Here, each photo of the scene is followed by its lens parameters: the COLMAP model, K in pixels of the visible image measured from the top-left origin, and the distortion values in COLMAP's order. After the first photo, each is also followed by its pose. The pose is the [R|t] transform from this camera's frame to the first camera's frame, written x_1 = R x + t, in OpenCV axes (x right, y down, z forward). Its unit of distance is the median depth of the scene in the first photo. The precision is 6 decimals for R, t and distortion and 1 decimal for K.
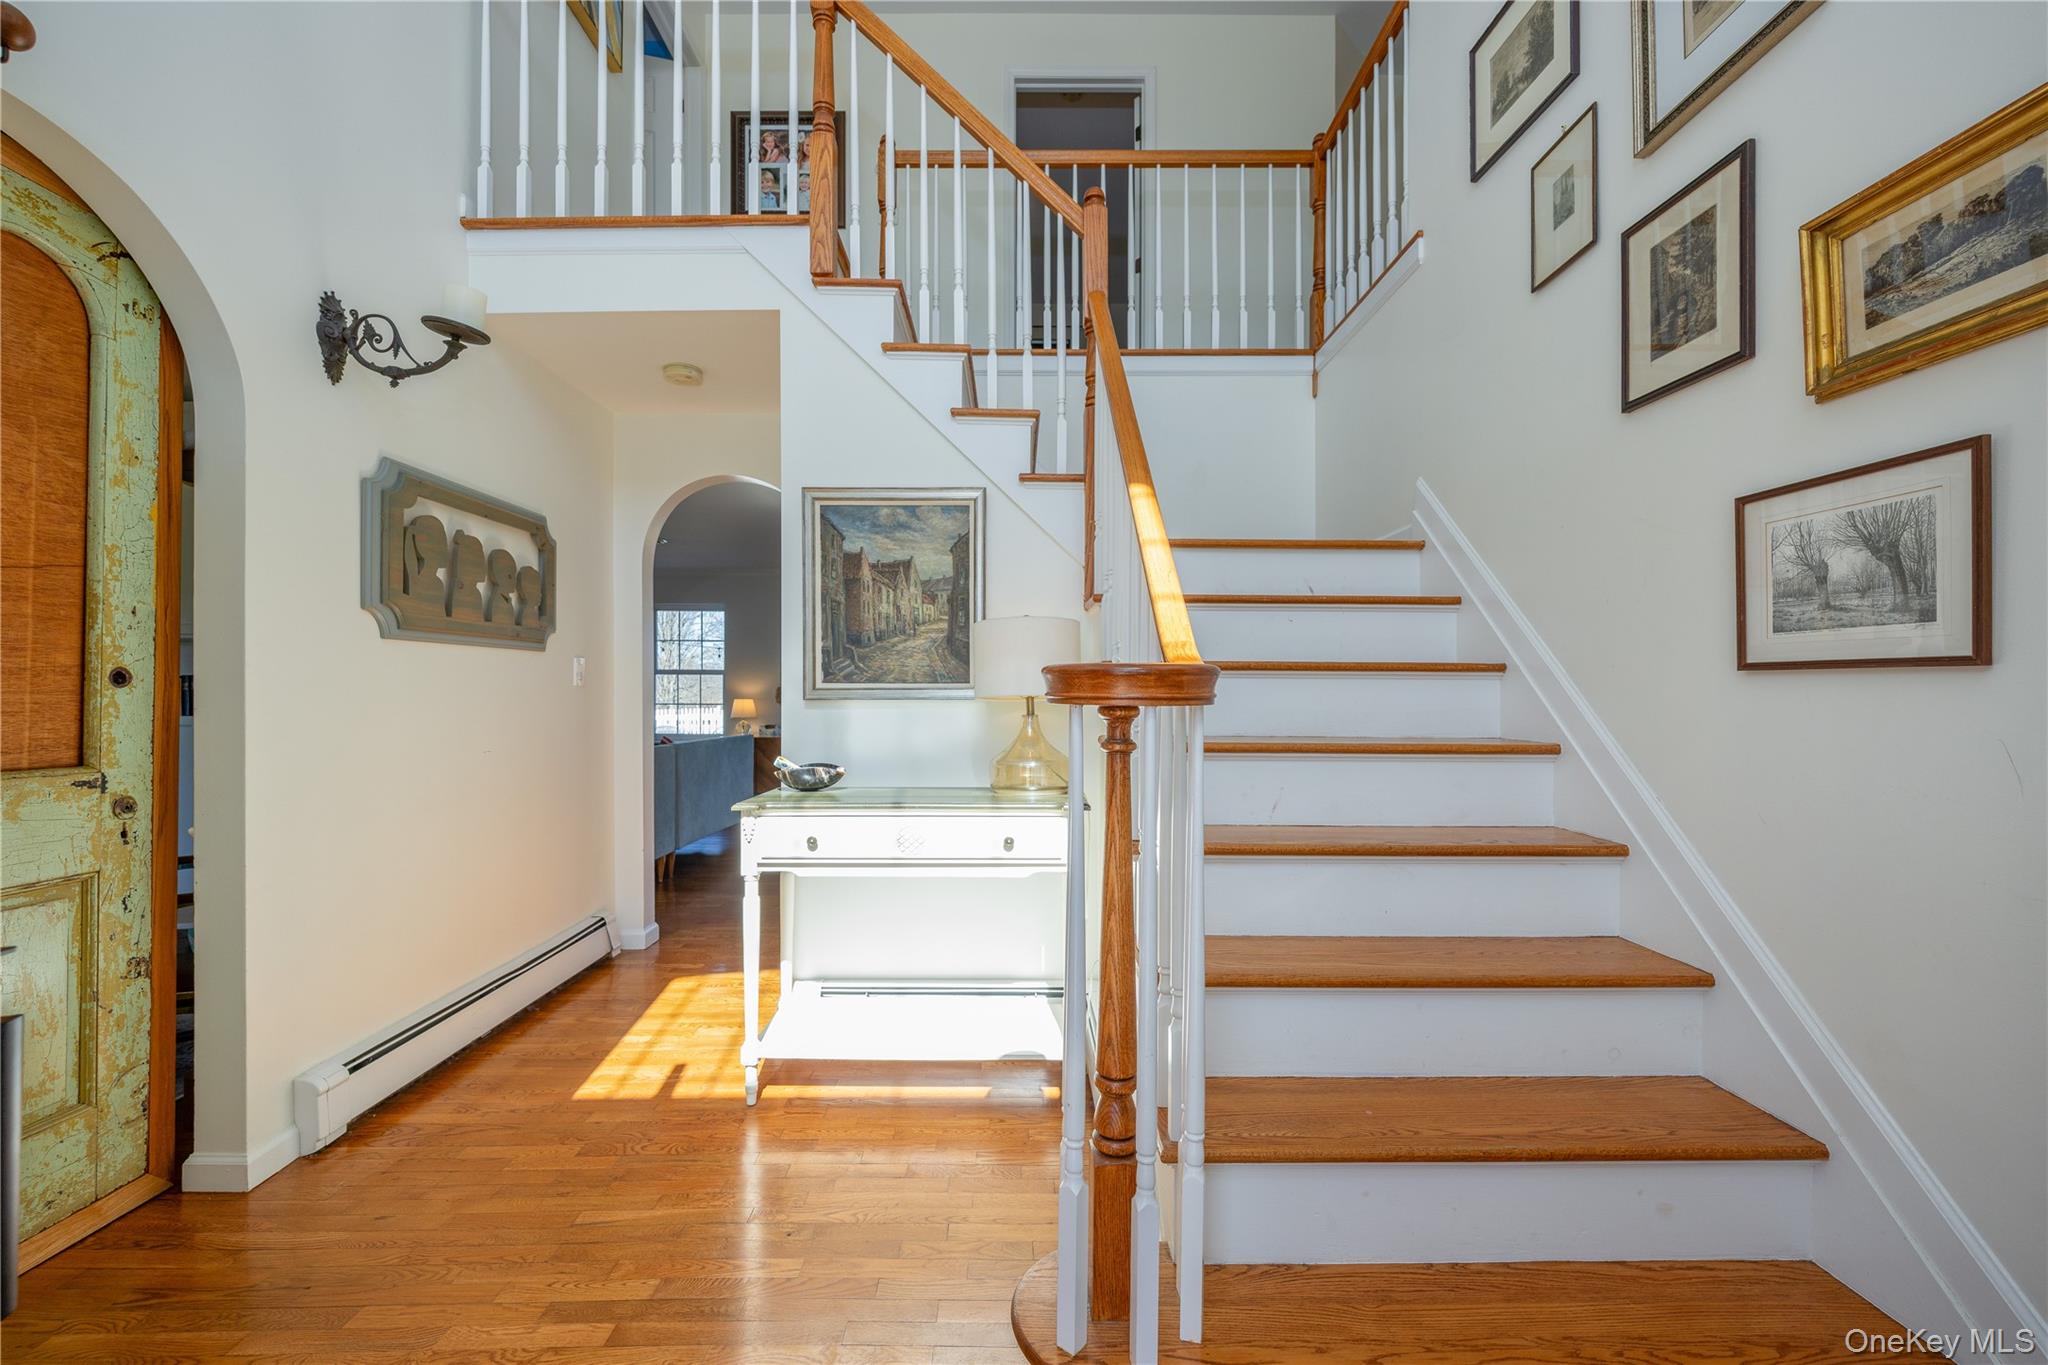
lens RADIAL K [[824.5, 0, 1017.5], [0, 824.5, 700.8], [0, 0, 1]] dist [-0.007770, 0.000119]
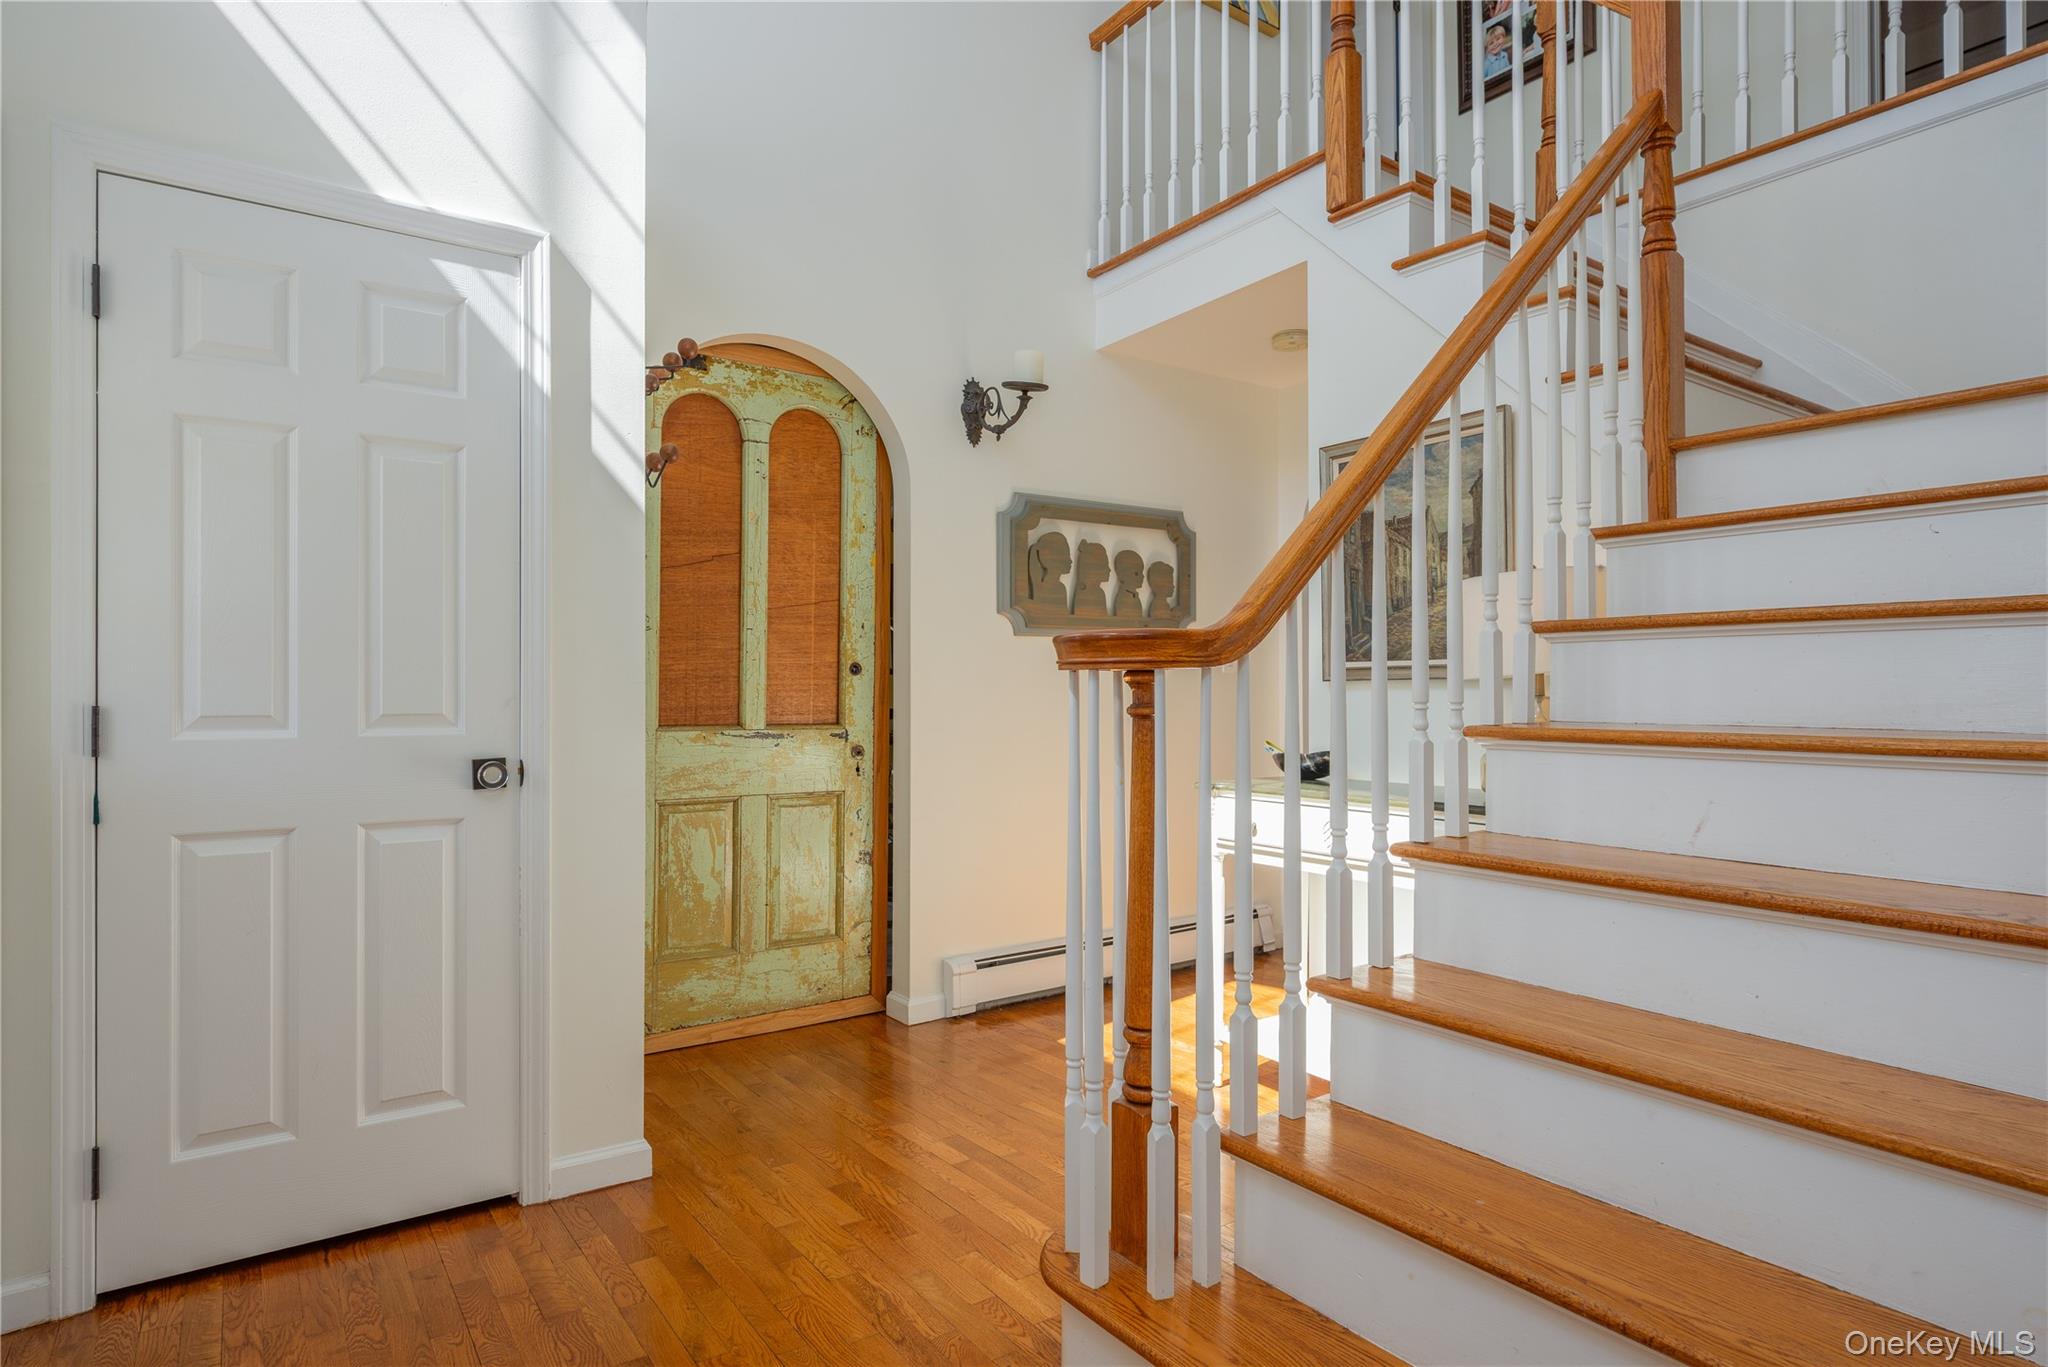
lens RADIAL K [[1092.1, 0, 1024.0], [0, 1092.1, 683.5], [0, 0, 1]] dist [-0.003208, -0.002589]
pose [[0.577565, -0.010623, -0.816276, 0.776465], [-0.001911, 0.999895, -0.014365, 0.028230], [0.816343, 0.009856, 0.577484, 0.053571]]
